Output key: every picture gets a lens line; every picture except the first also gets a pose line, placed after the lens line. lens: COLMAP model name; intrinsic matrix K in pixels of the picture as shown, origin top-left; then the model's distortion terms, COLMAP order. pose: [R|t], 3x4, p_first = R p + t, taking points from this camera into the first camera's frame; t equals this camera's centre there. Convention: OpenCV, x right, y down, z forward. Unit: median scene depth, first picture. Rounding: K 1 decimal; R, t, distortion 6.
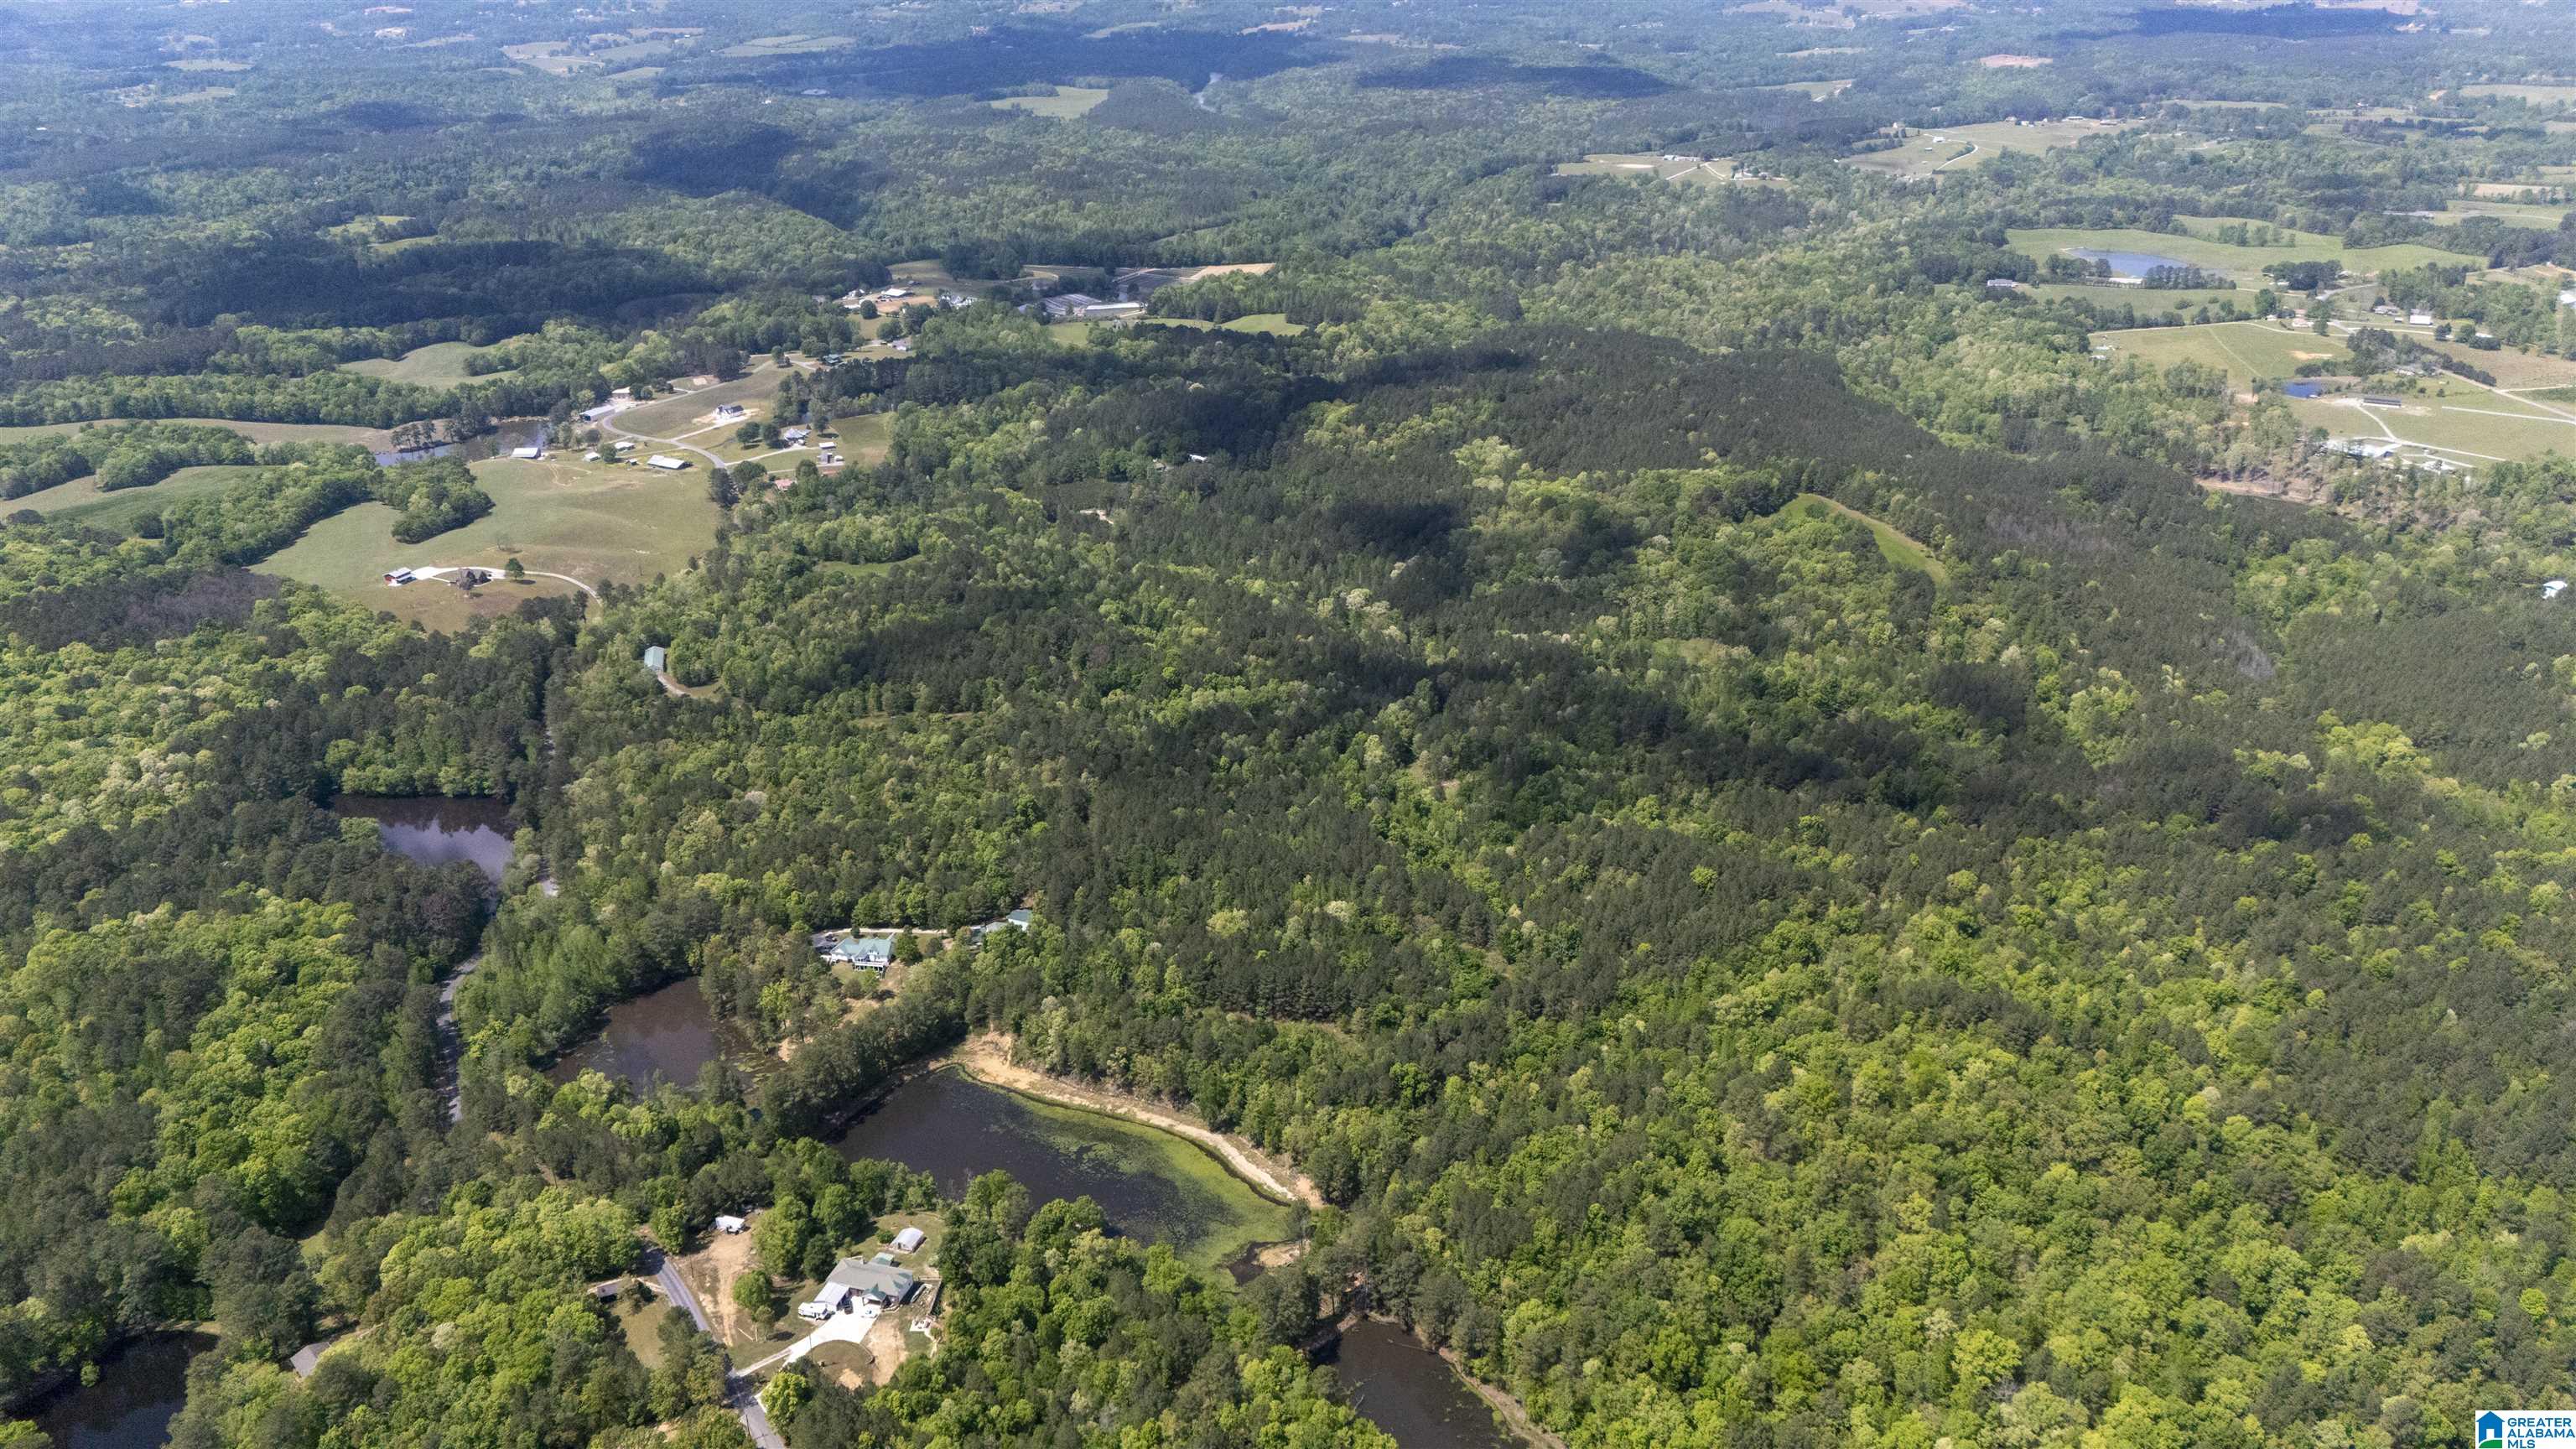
lens RADIAL K [[1899.2, 0, 1294.0], [0, 1899.2, 716.4], [0, 0, 1]] dist [0.056410, -0.055372]
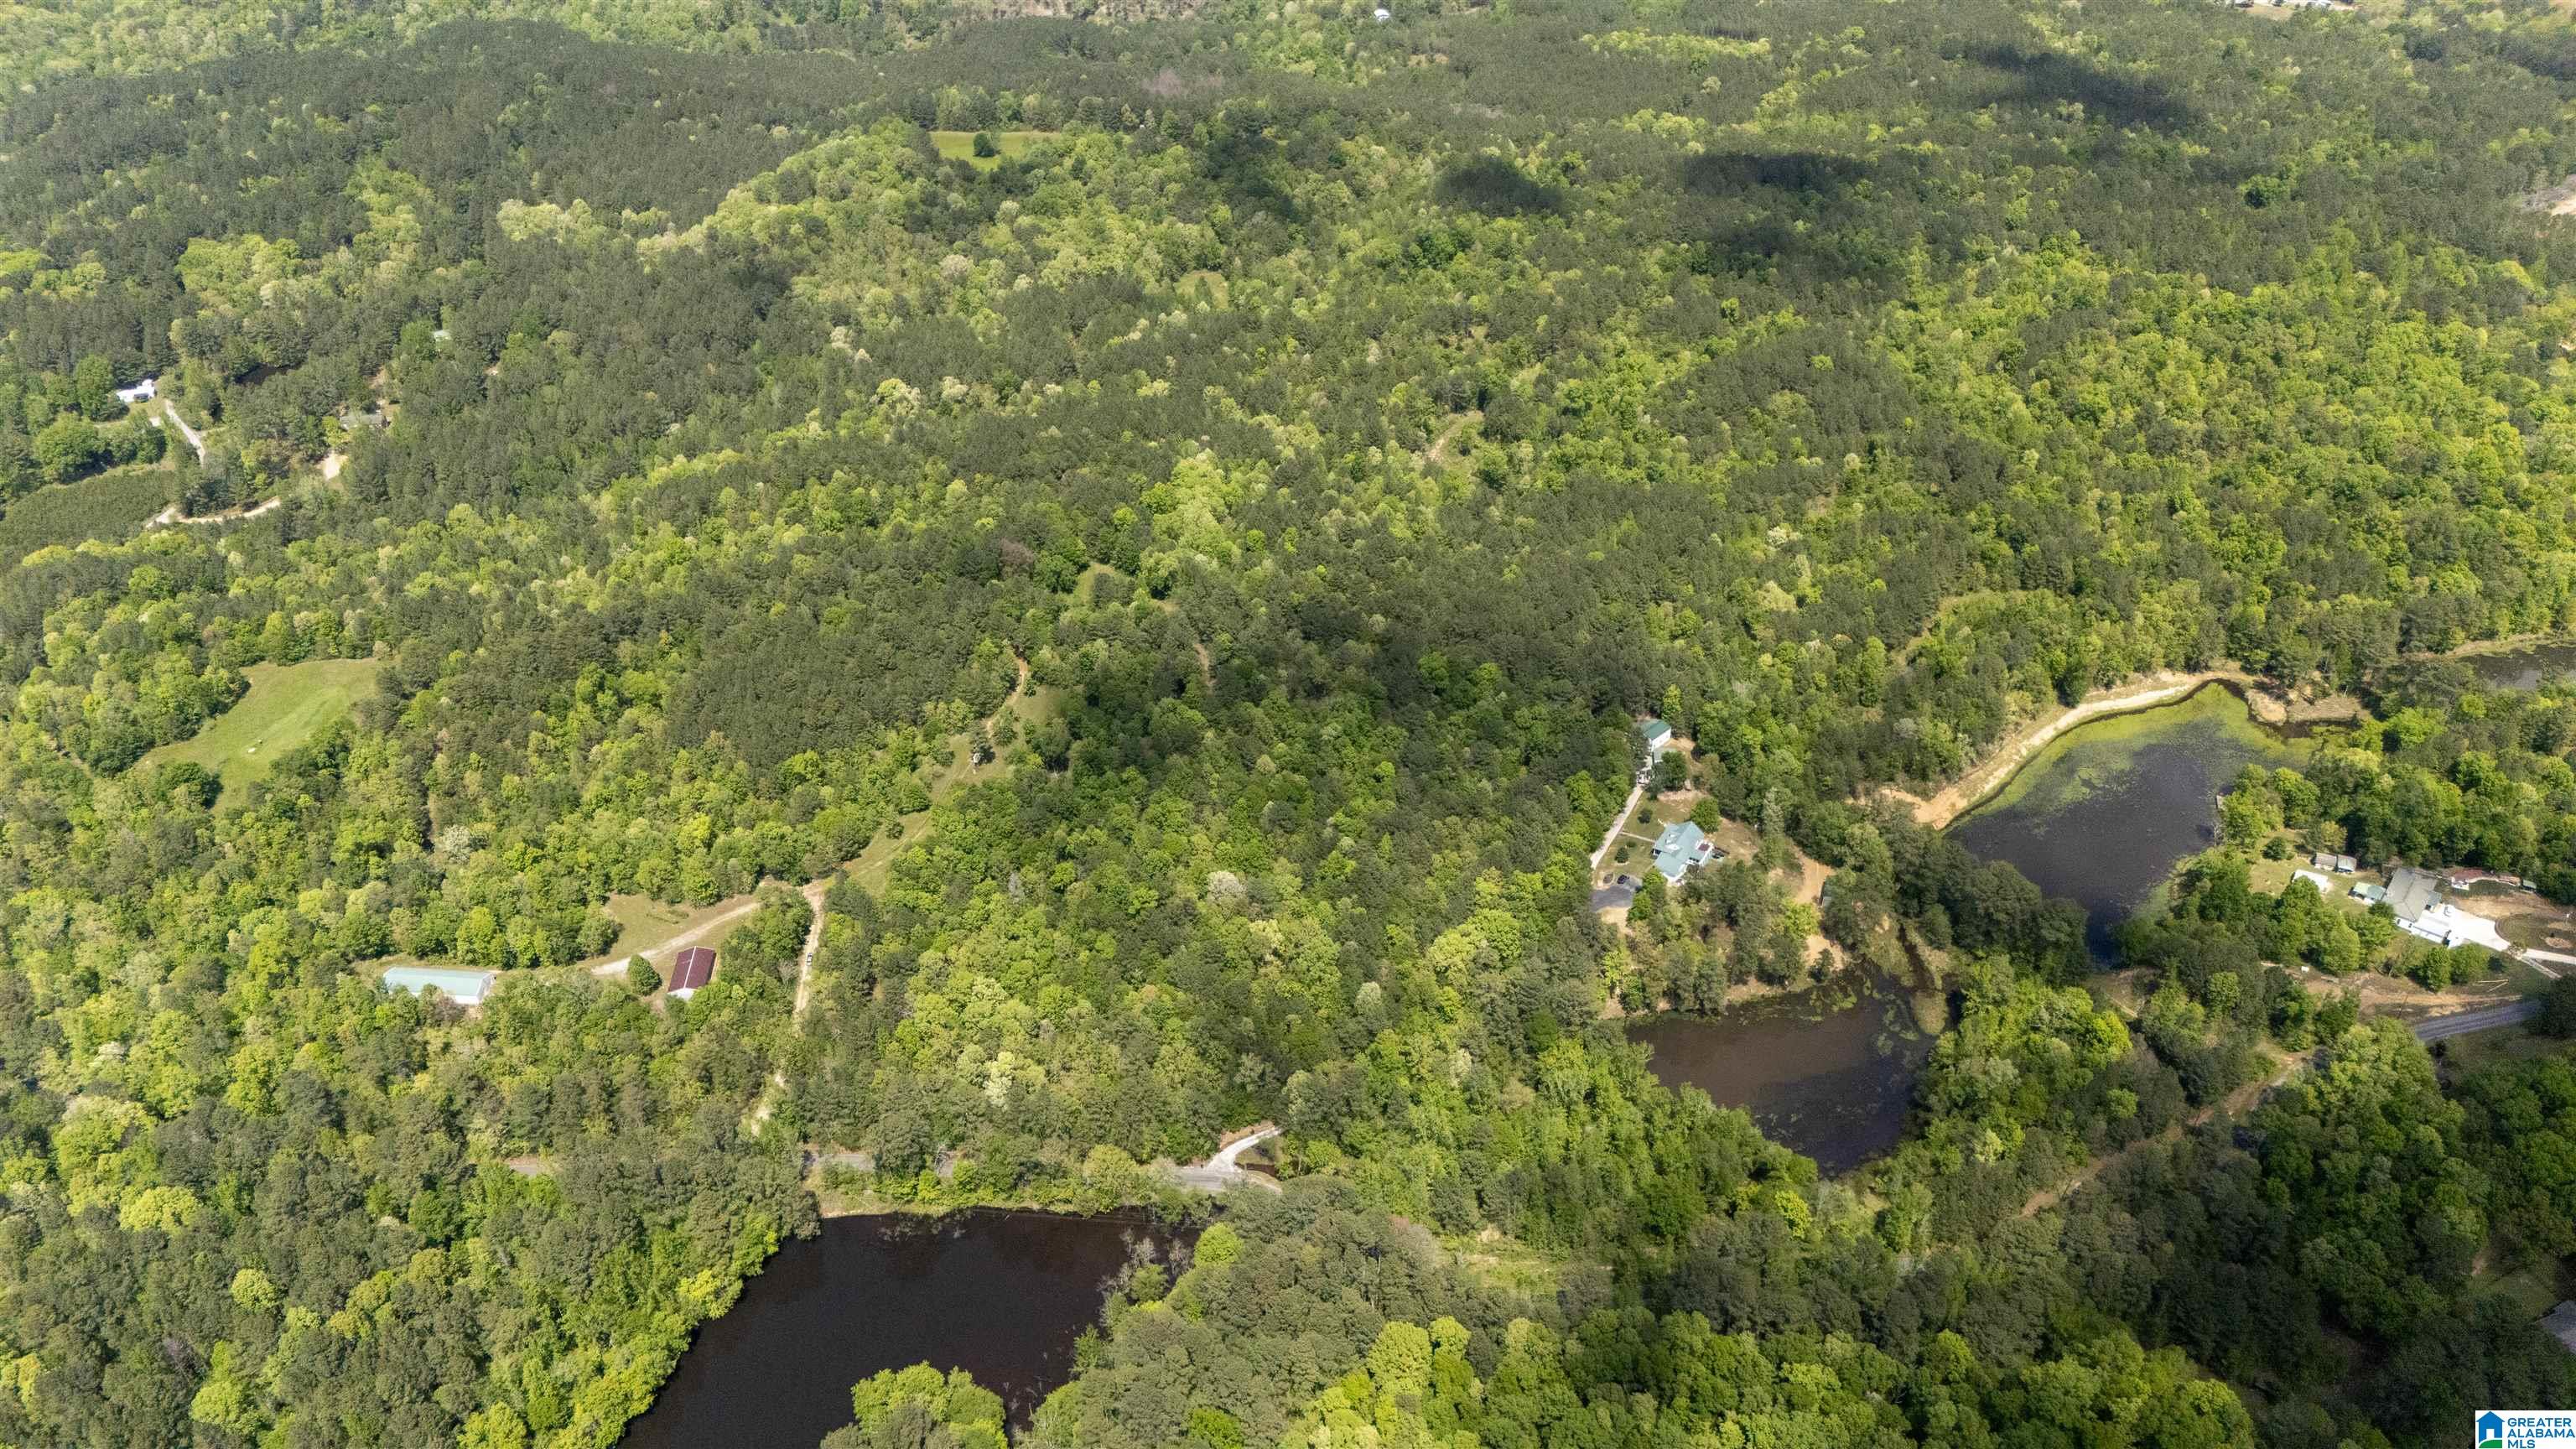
lens RADIAL K [[1899.2, 0, 1294.0], [0, 1899.2, 716.4], [0, 0, 1]] dist [0.056410, -0.055372]
pose [[0.367948, -0.523861, 0.768234, -0.670052], [0.371772, 0.840166, 0.394850, -0.231403], [-0.852291, 0.140324, 0.503895, 0.563209]]
